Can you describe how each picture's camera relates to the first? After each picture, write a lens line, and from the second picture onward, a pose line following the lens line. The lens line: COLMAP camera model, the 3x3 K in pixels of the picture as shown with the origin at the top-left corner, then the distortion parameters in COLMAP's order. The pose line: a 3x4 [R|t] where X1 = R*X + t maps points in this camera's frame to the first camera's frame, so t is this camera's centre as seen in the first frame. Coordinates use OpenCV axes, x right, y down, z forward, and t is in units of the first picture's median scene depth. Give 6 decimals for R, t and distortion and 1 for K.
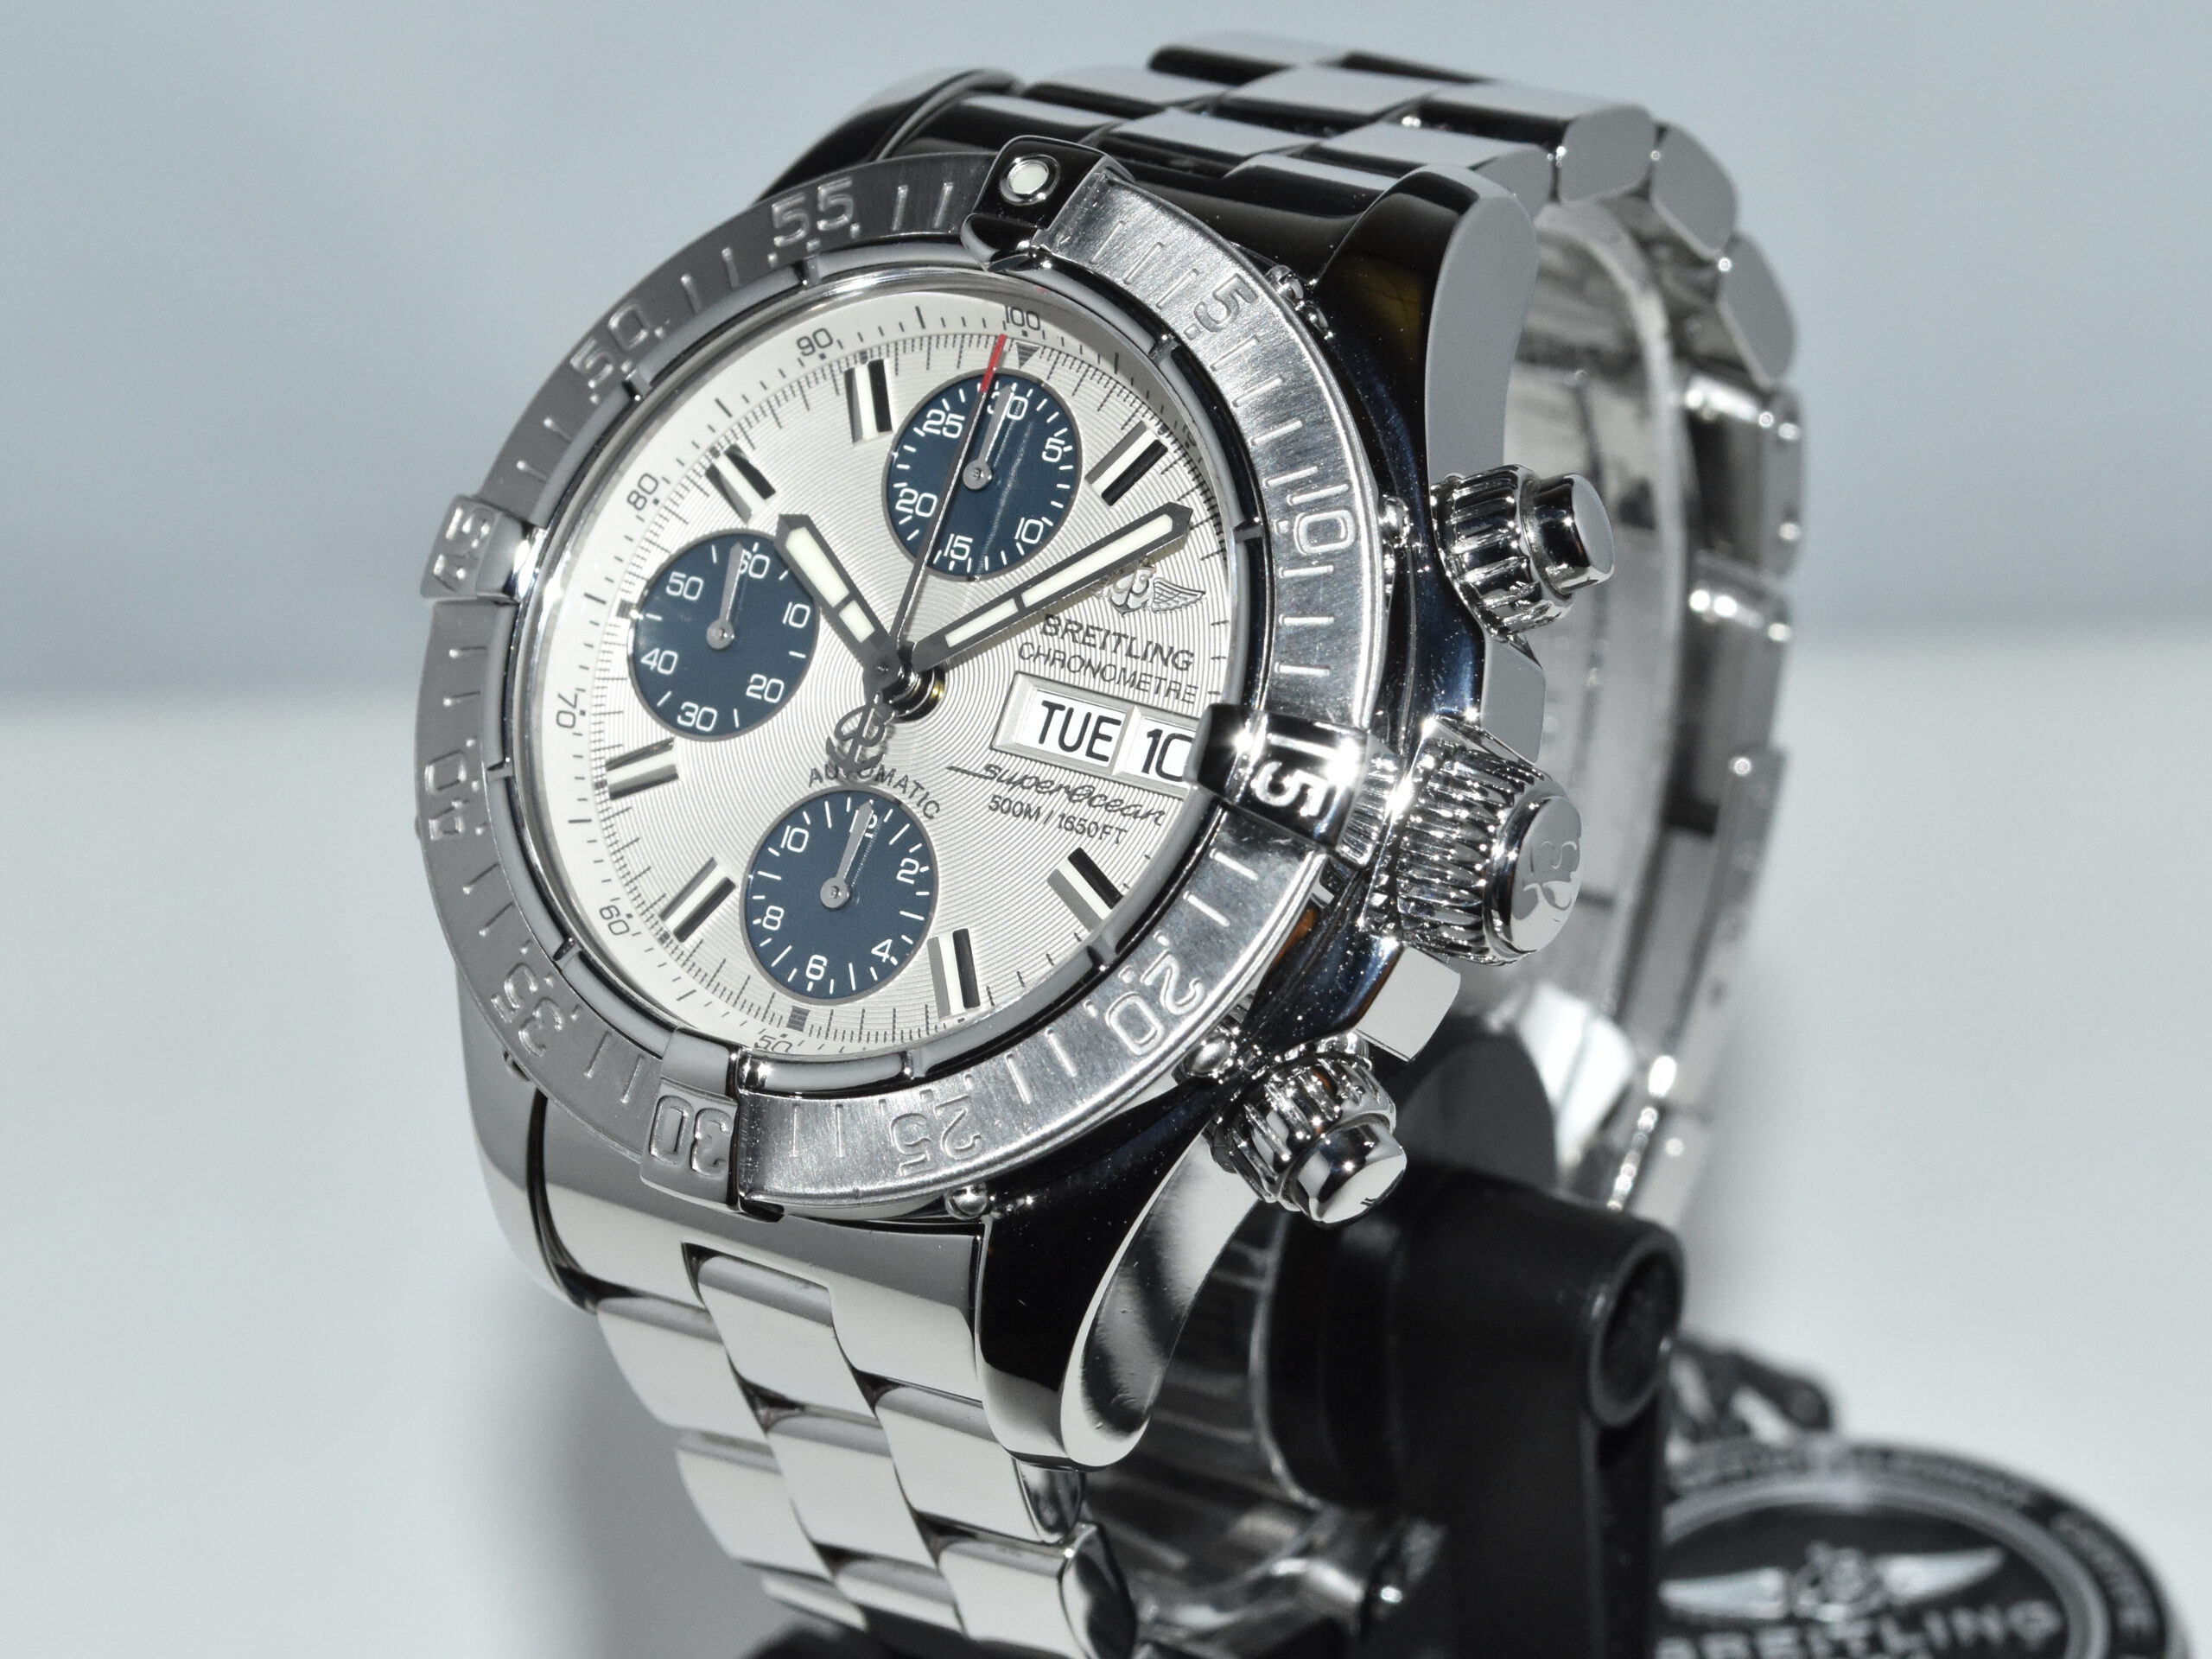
lens RADIAL K [[5722.0, 0, 1106.0], [0, 5722.0, 829.5], [0, 0, 1]] dist [0.205050, 0.659726]
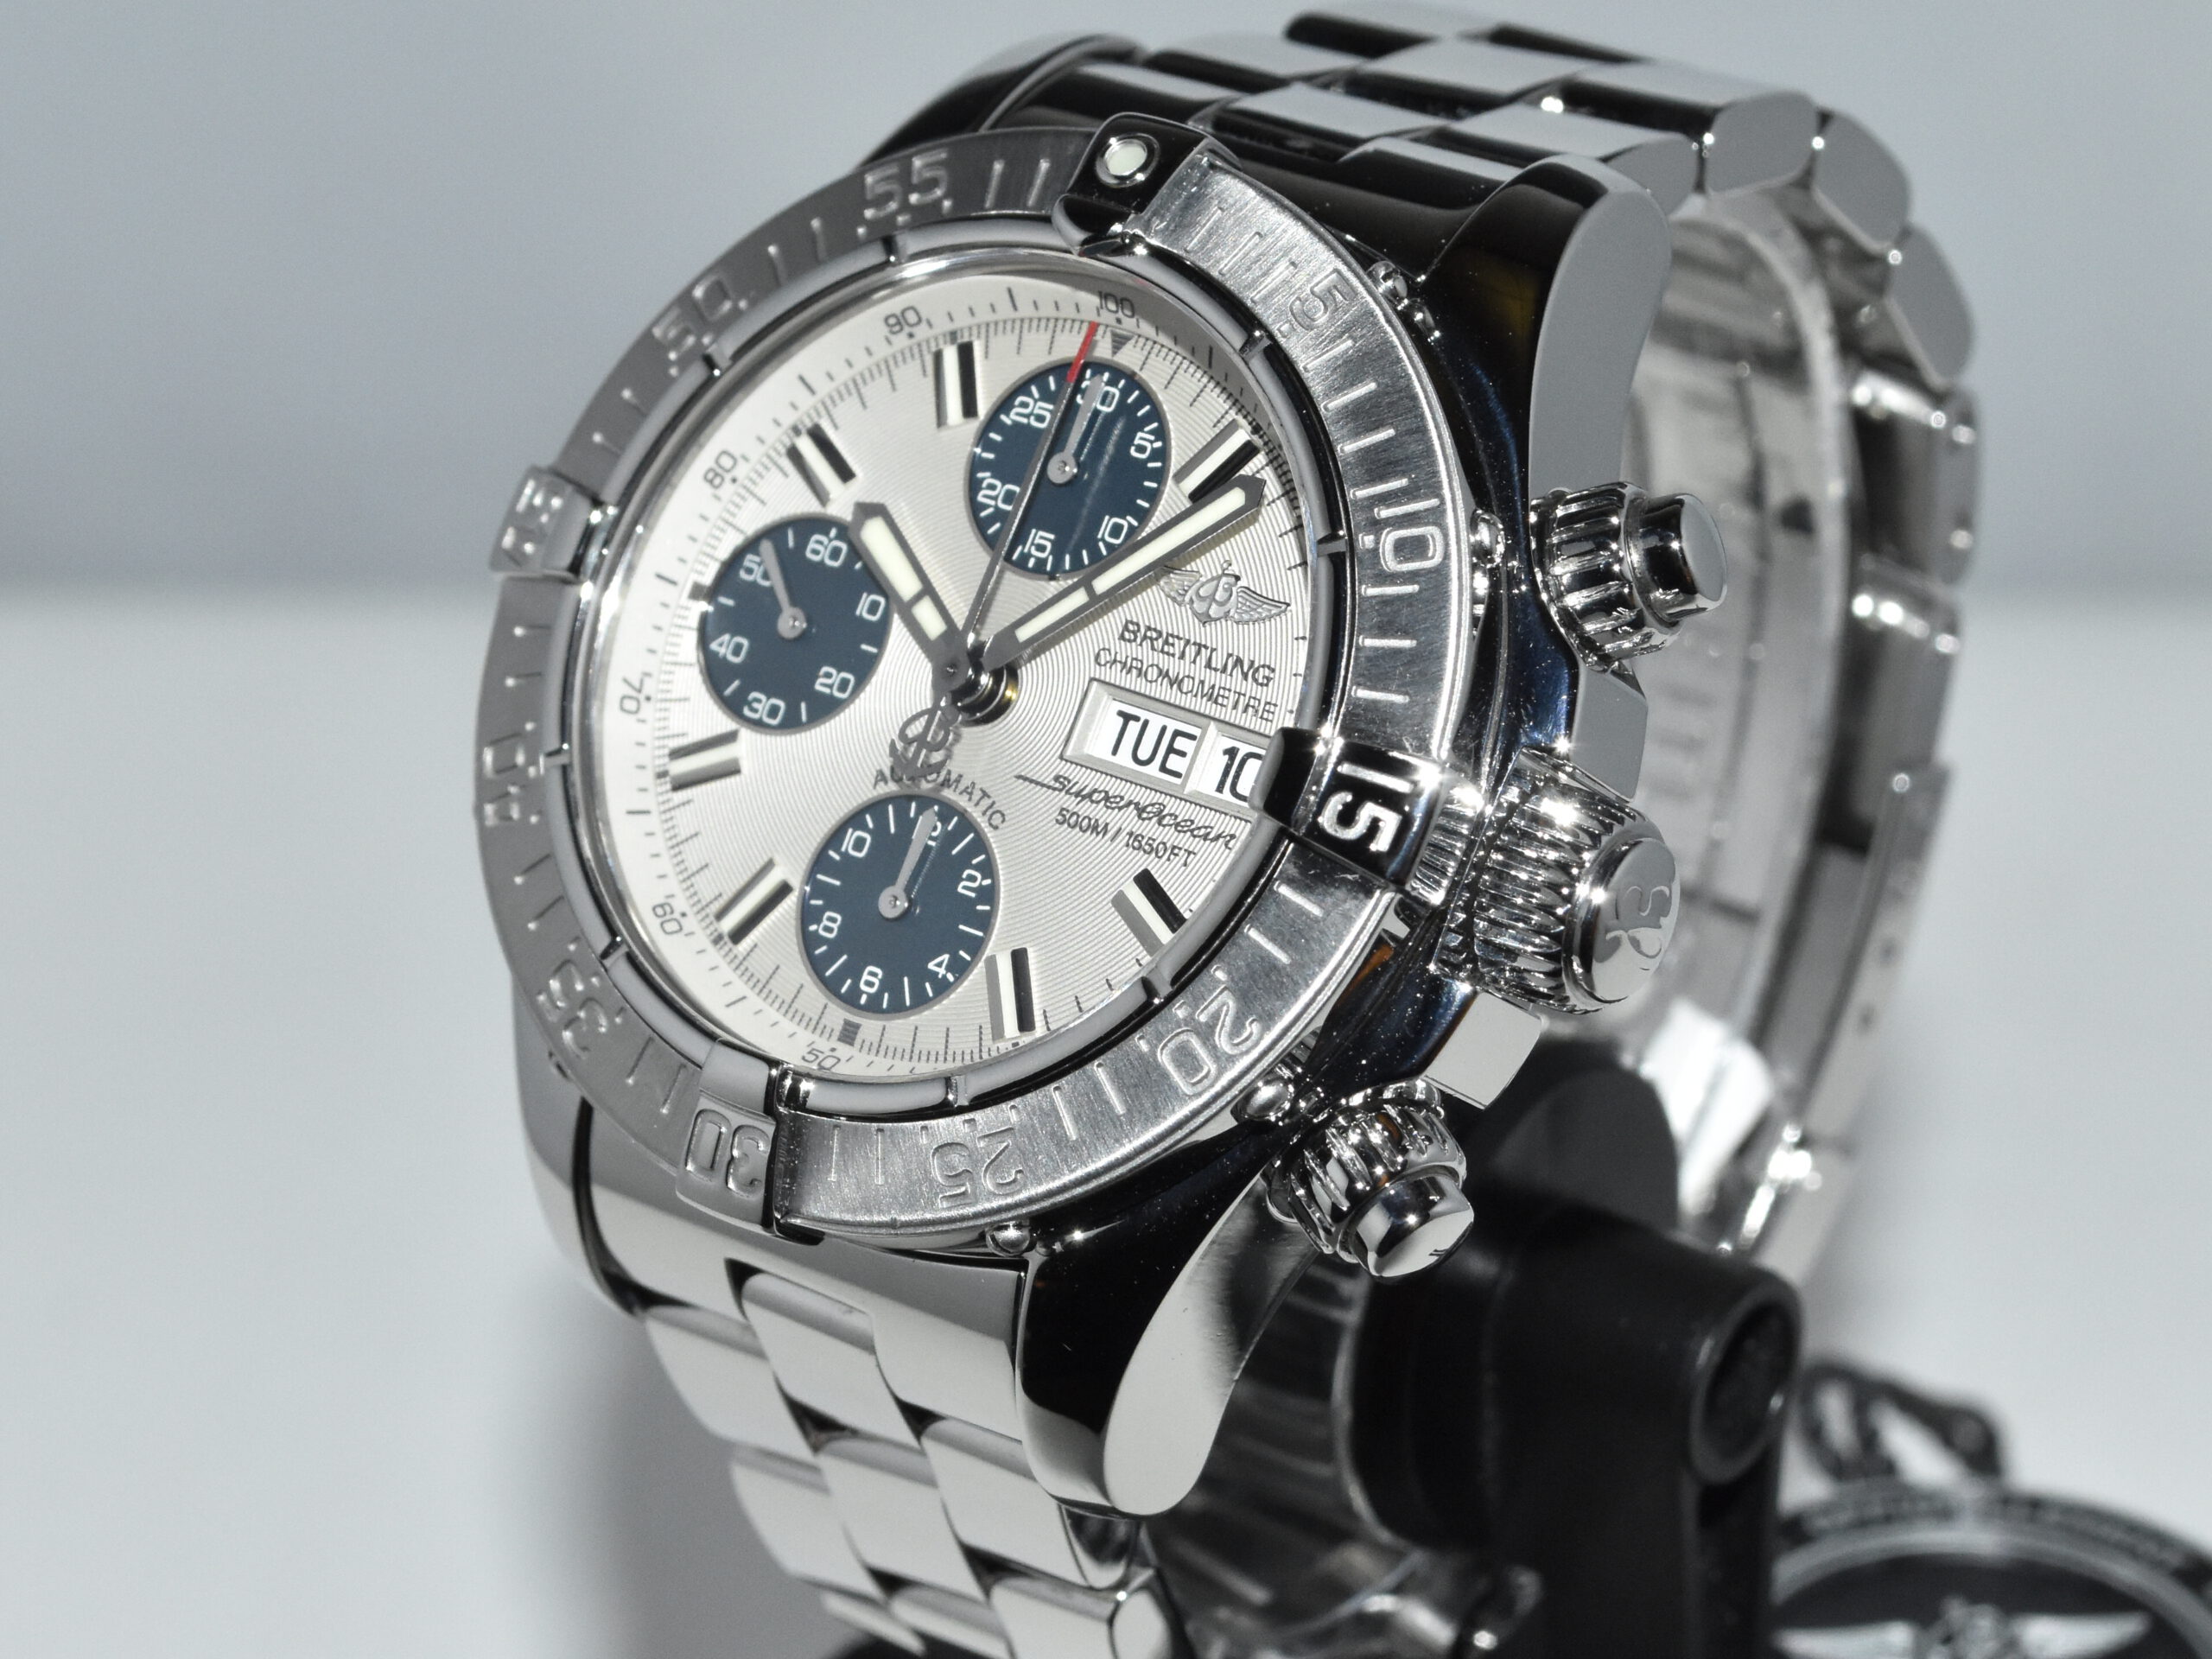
lens RADIAL K [[5722.0, 0, 1106.0], [0, 5722.0, 829.5], [0, 0, 1]] dist [0.205050, 0.659726]
pose [[0.997385, 0.041844, -0.058918, 0.043554], [-0.040535, 0.998908, 0.023235, -0.024597], [0.059826, -0.020786, 0.997992, 0.051250]]
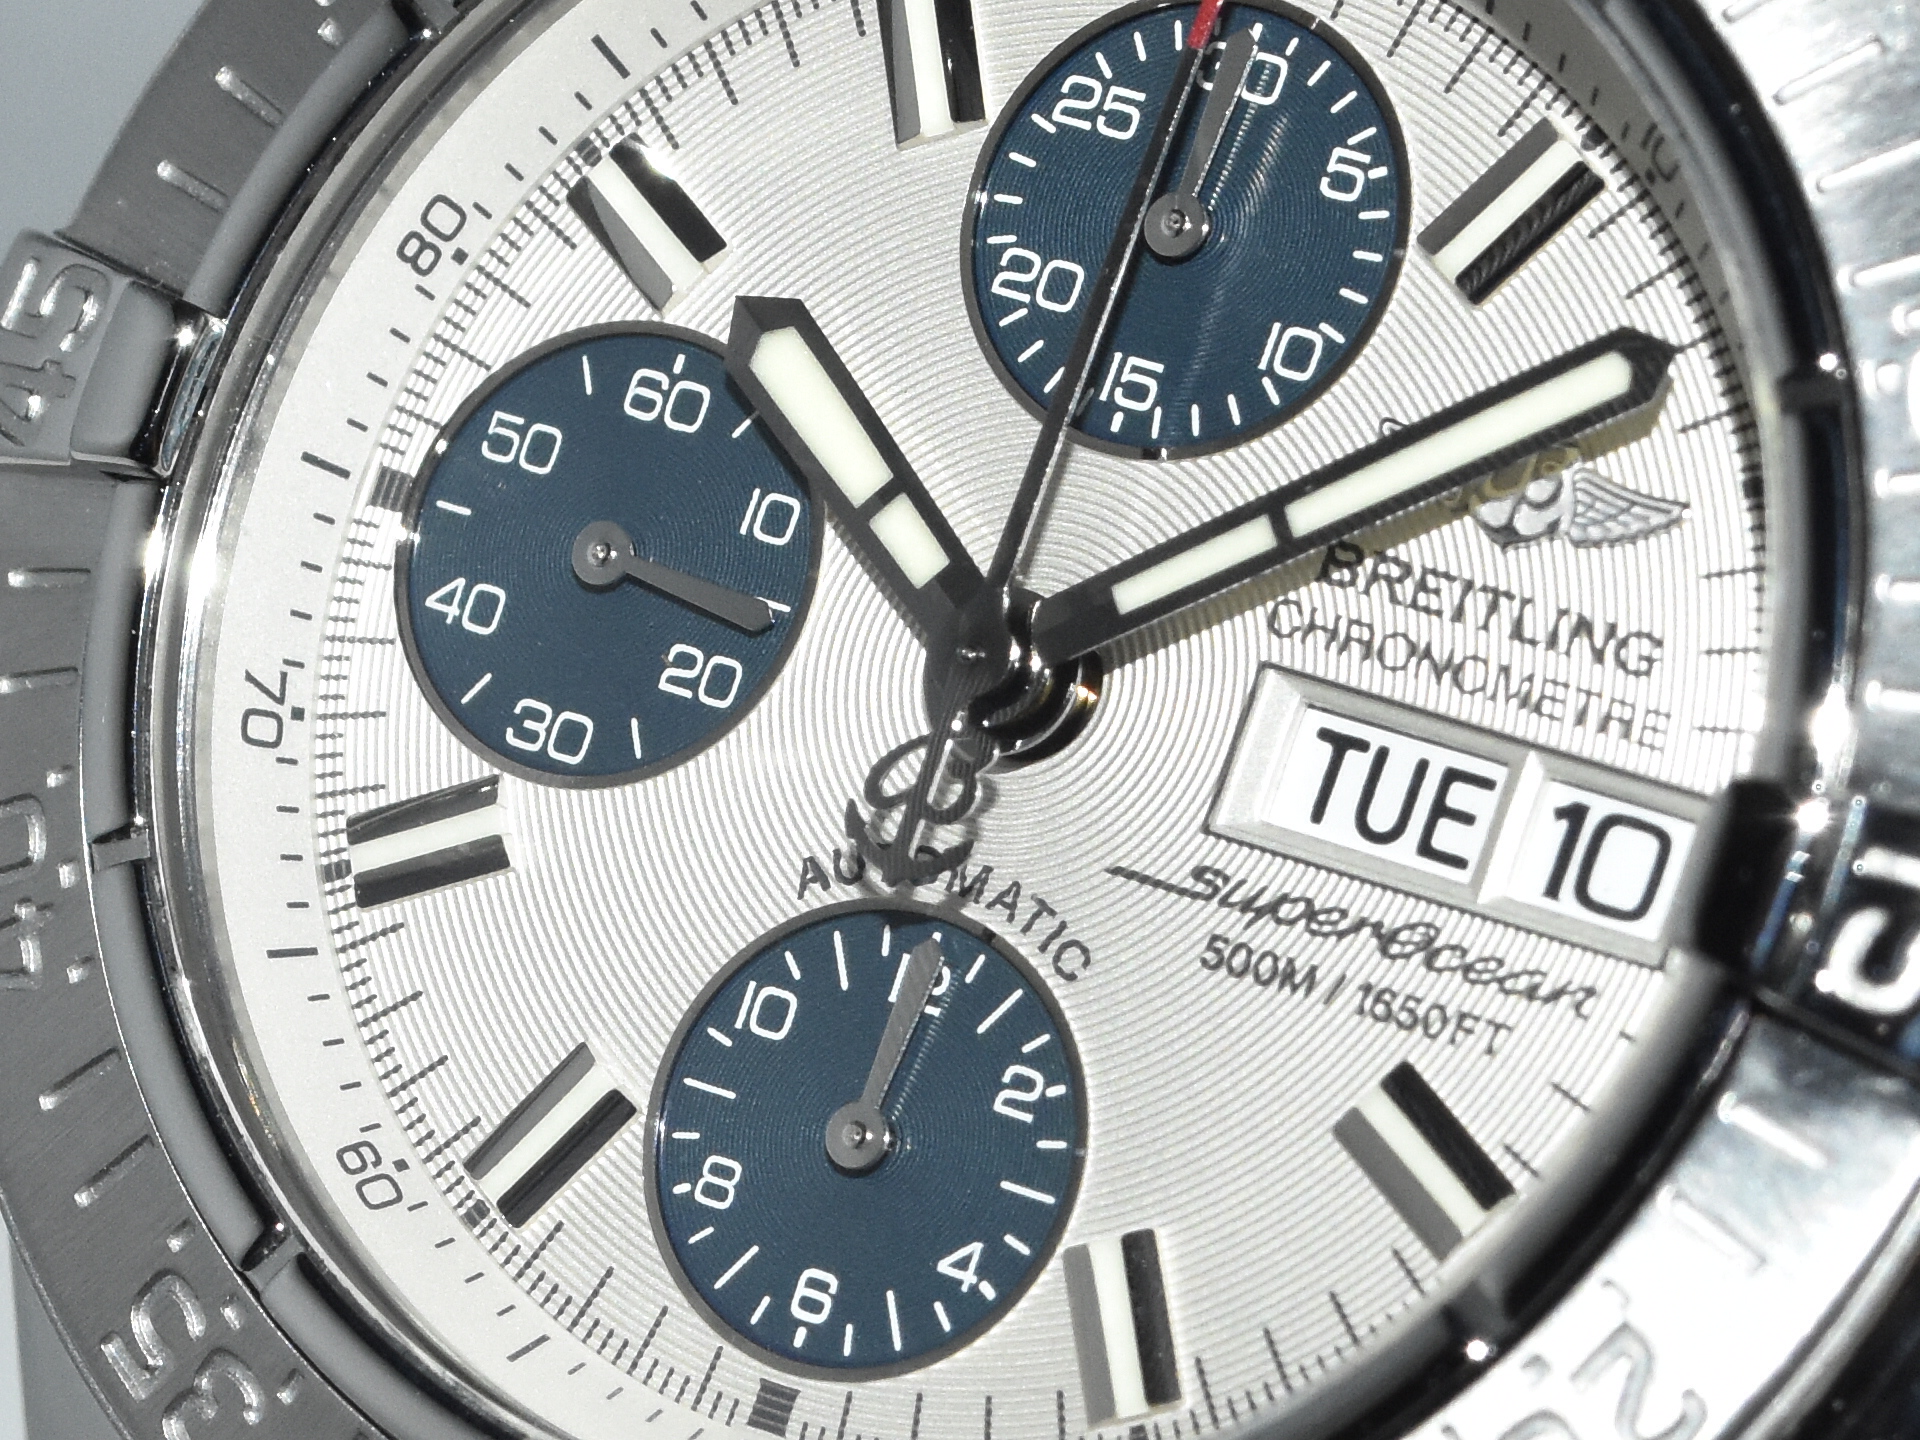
lens RADIAL K [[9764.4, 0, 960.9], [0, 9764.4, 979.7], [0, 0, 1]] dist [0.106751, 2.015592]
pose [[0.999693, 0.014781, 0.019870, -0.054750], [-0.015985, 0.997957, 0.061863, -0.050084], [-0.018915, -0.062161, 0.997887, 0.217275]]
